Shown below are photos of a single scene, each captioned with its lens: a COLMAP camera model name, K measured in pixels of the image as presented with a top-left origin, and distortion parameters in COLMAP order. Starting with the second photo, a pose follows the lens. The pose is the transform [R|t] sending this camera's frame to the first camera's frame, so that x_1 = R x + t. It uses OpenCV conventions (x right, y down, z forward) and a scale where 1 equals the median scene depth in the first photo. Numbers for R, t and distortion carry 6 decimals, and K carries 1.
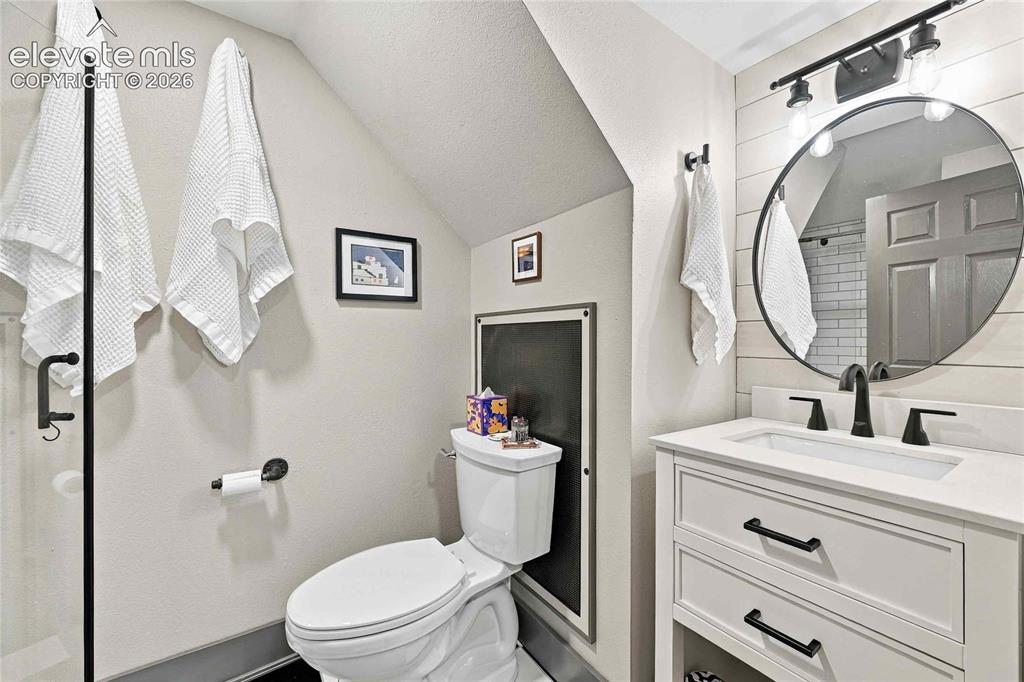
lens RADIAL K [[398.1, 0, 512.0], [0, 398.1, 341.0], [0, 0, 1]] dist [-0.002224, -0.000205]
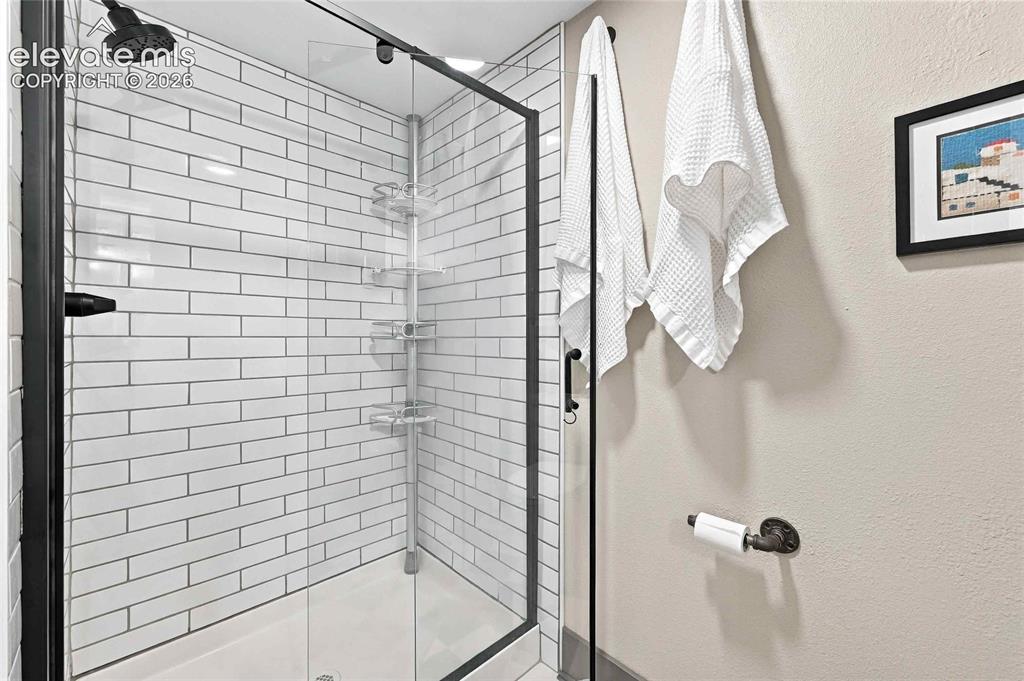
lens RADIAL K [[409.4, 0, 516.5], [0, 409.4, 337.3], [0, 0, 1]] dist [-0.002082, 0.000099]
pose [[0.156457, 0.000728, -0.987685, 0.000193], [-0.001244, 0.999999, 0.000540, -0.002795], [0.987684, 0.001144, 0.156458, 0.506985]]
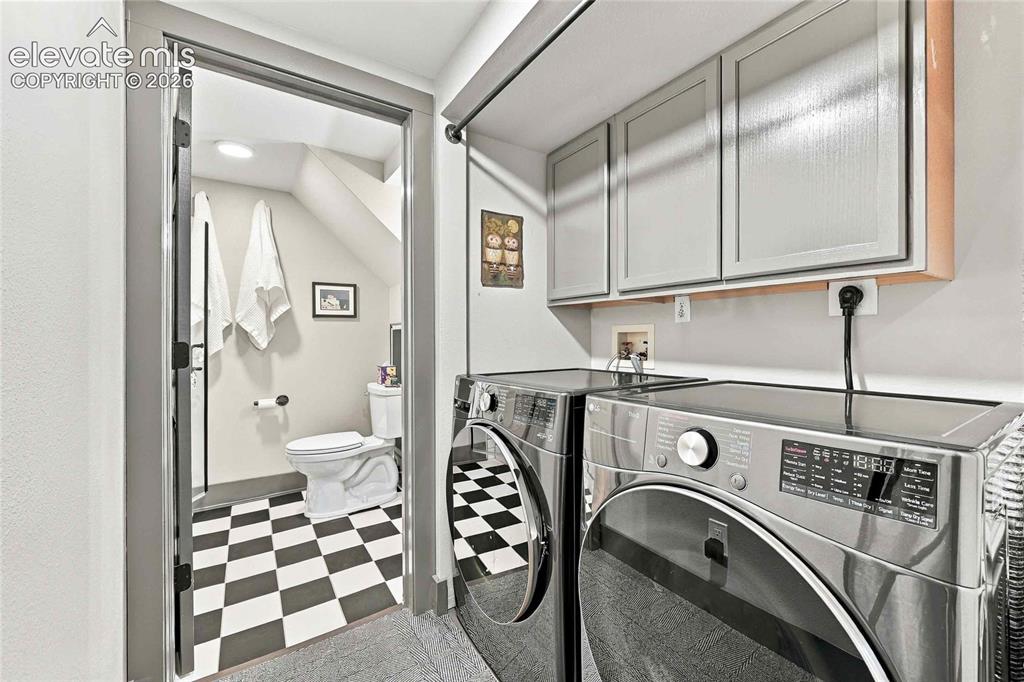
lens RADIAL K [[409.4, 0, 516.5], [0, 409.4, 337.8], [0, 0, 1]] dist [-0.002082, 0.000099]
pose [[0.999603, -0.001504, -0.028149, 0.745088], [0.001481, 0.999999, -0.000868, -0.000073], [0.028150, 0.000826, 0.999603, -1.193589]]
